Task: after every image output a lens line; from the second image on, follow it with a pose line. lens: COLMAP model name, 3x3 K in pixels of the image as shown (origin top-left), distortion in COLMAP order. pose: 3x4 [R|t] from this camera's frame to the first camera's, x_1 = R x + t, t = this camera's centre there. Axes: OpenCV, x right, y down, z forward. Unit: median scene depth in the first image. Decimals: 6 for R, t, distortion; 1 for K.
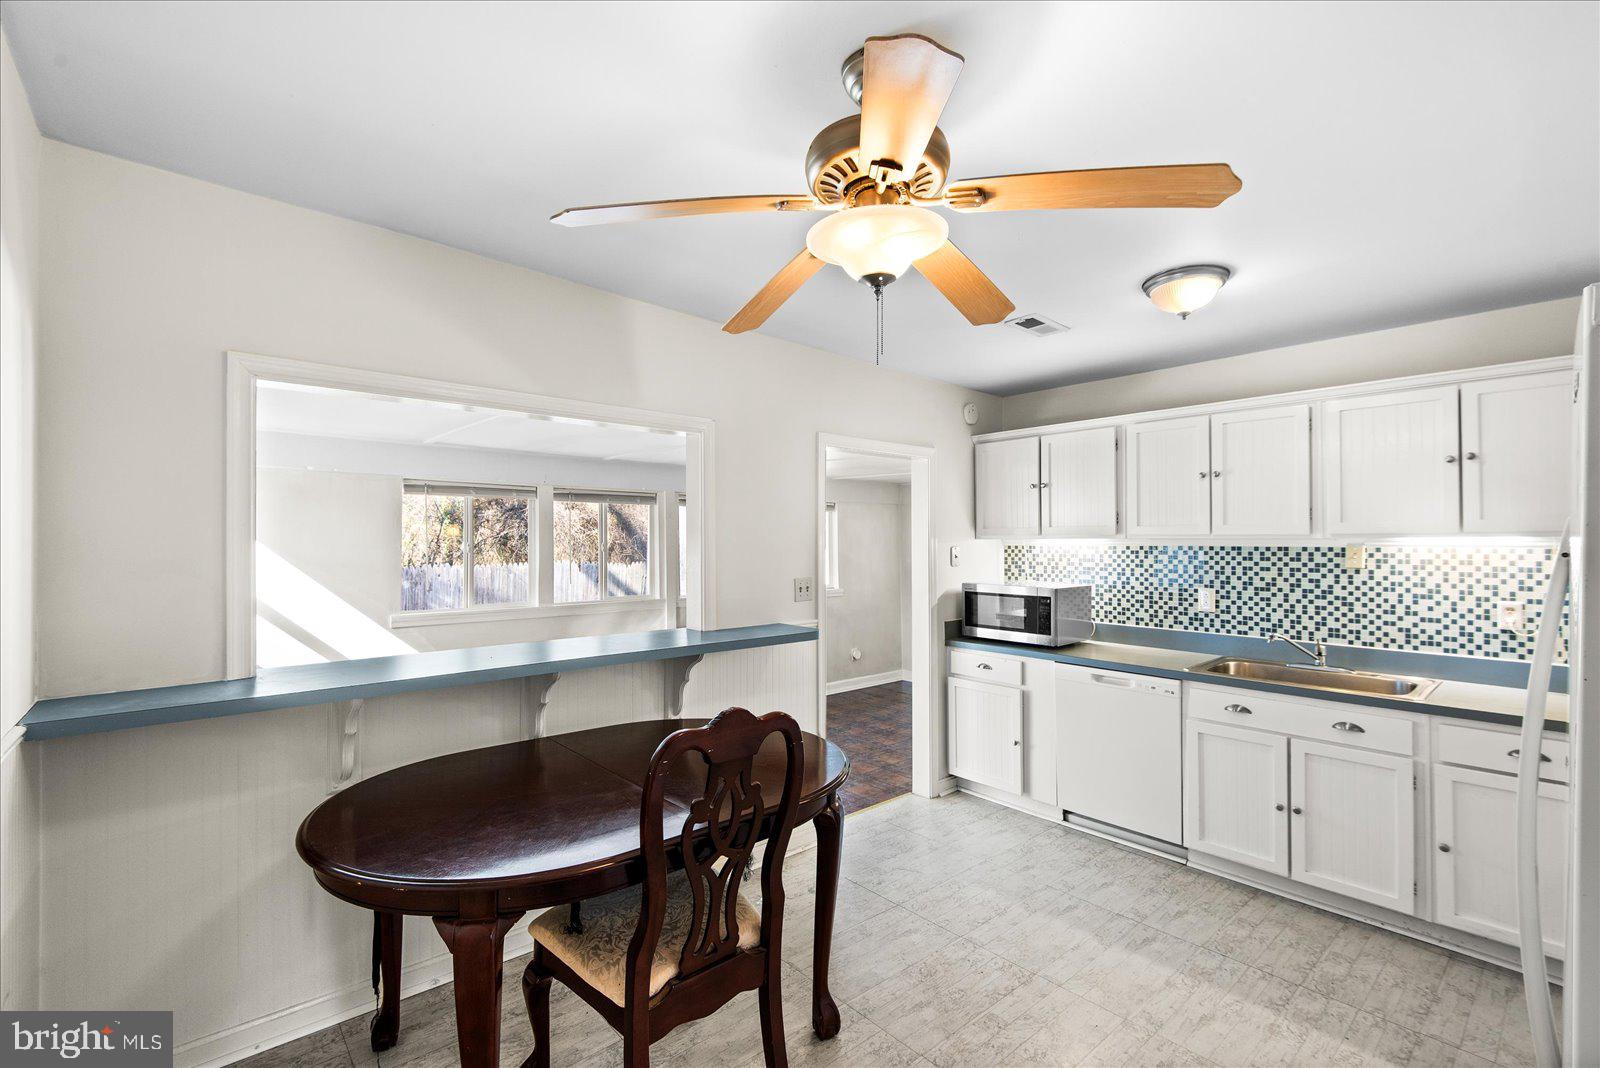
lens RADIAL K [[701.5, 0, 768.0], [0, 701.5, 533.3], [0, 0, 1]] dist [0.000100, -0.010456]
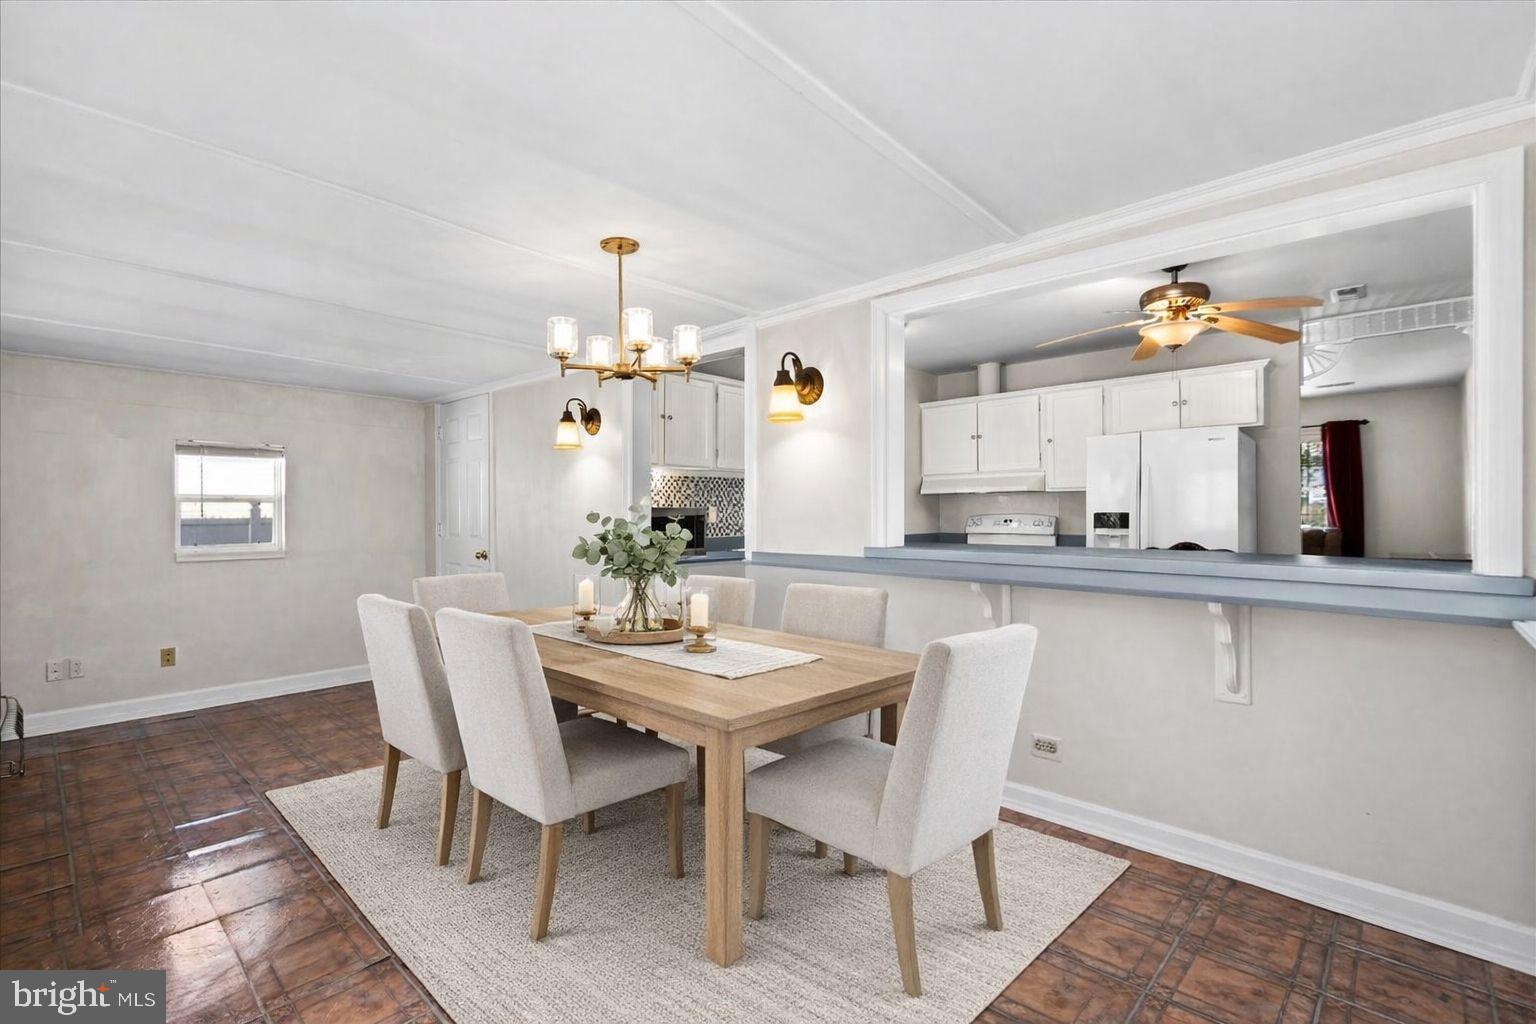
lens RADIAL K [[672.6, 0, 771.1], [0, 672.6, 512.6], [0, 0, 1]] dist [0.031035, -0.017783]
pose [[-0.162173, -0.007595, 0.986733, -0.804934], [-0.008703, 0.999942, 0.006266, 0.085350], [-0.986724, -0.007572, -0.162230, 1.158919]]
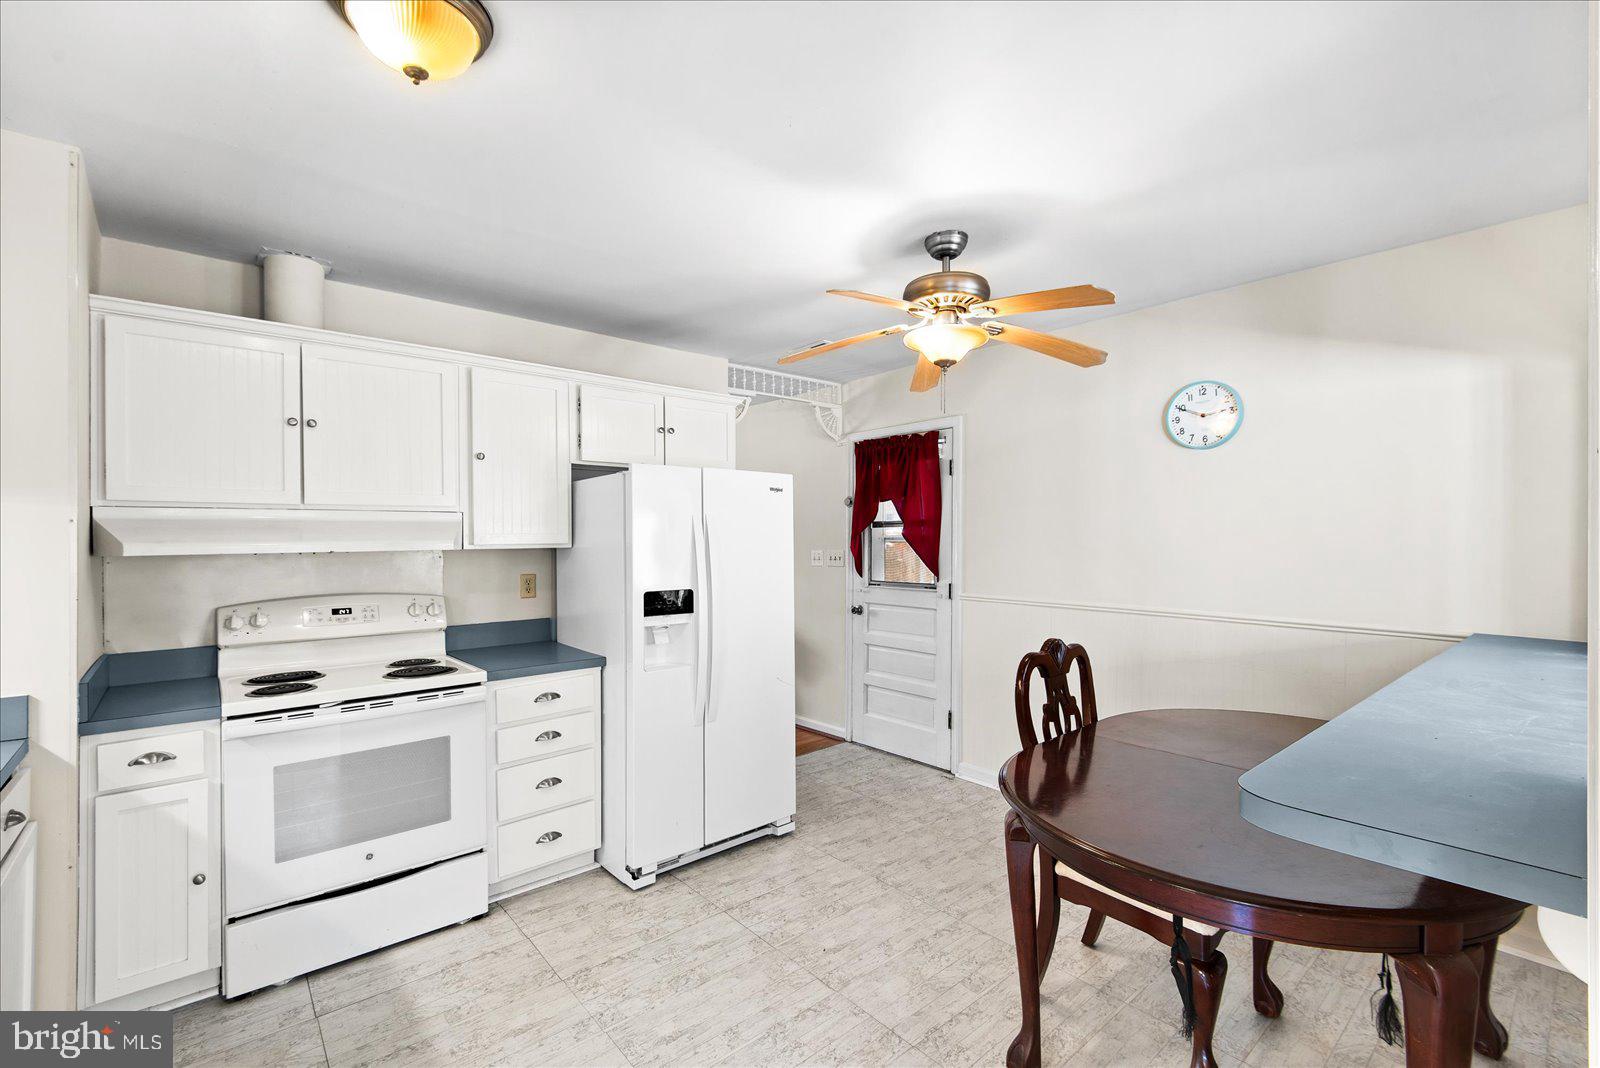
lens RADIAL K [[702.5, 0, 803.8], [0, 702.5, 531.8], [0, 0, 1]] dist [0.034184, -0.019037]
pose [[-0.999447, -0.002703, -0.033141, 0.232421], [-0.002037, 0.999796, -0.020101, 0.034974], [0.033189, -0.020023, -0.999249, 1.151310]]
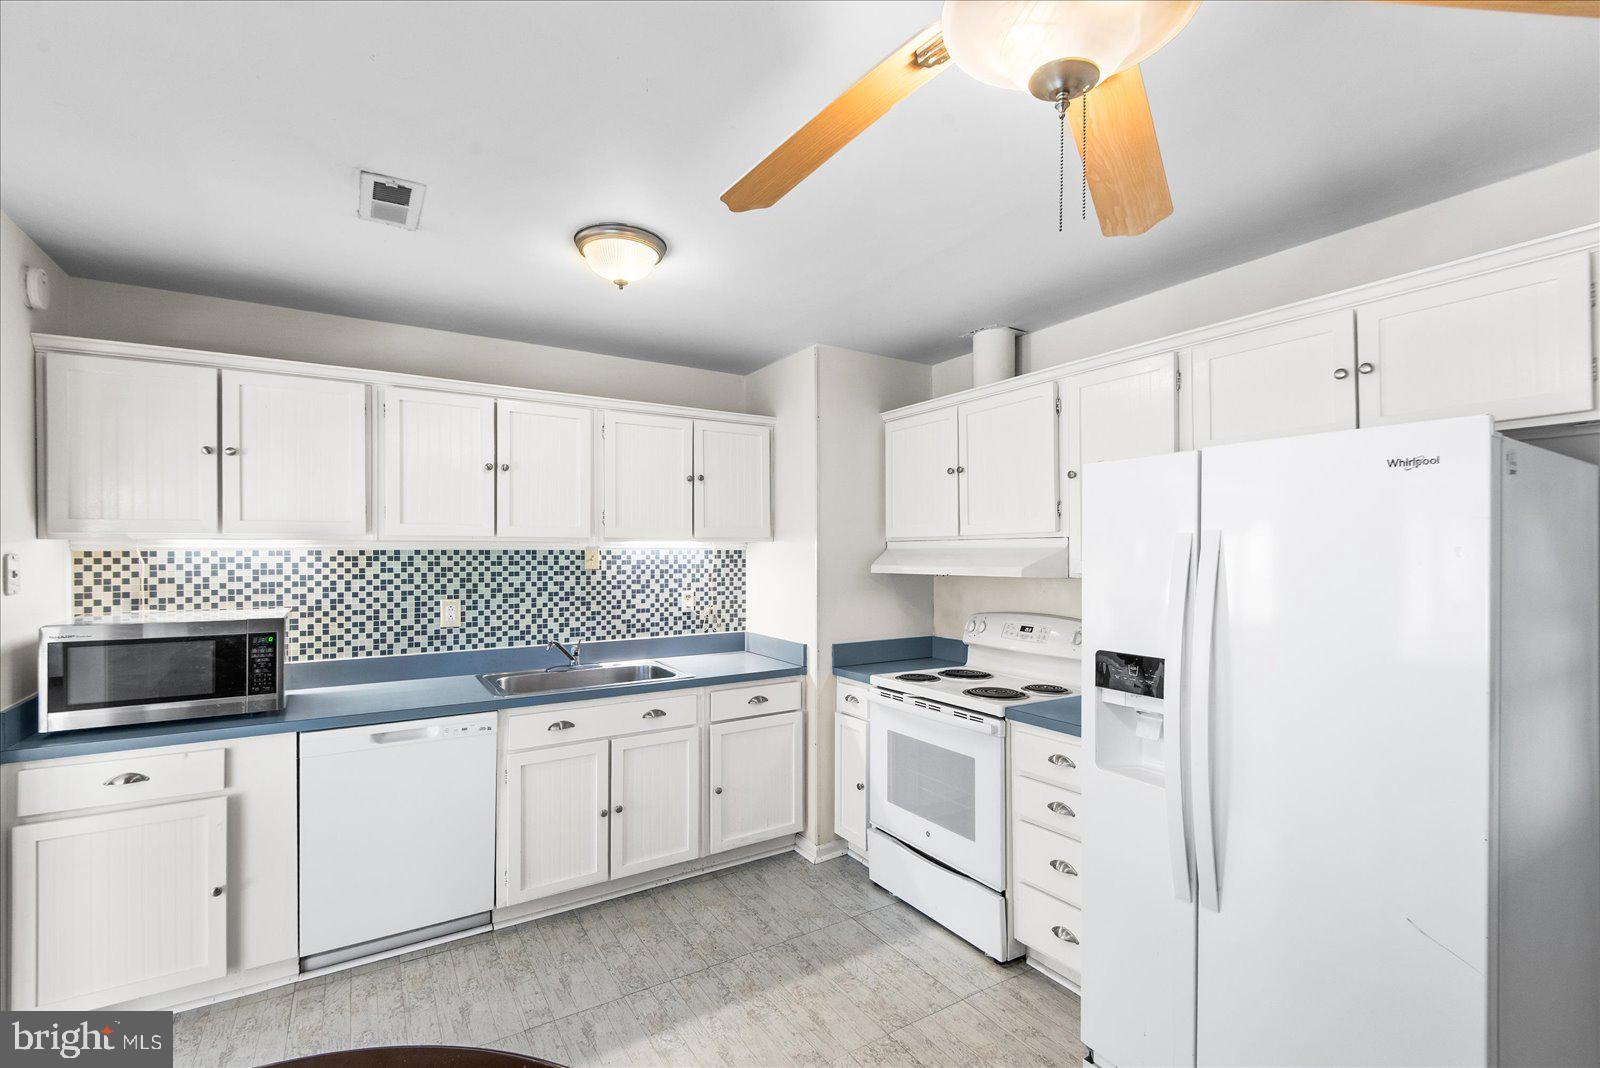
lens RADIAL K [[705.7, 0, 821.2], [0, 705.7, 547.3], [0, 0, 1]] dist [0.034155, -0.025134]
pose [[0.110852, -0.000659, 0.993837, -0.190190], [-0.012442, 0.999920, 0.002051, 0.008158], [-0.993759, -0.012592, 0.110835, 0.479137]]
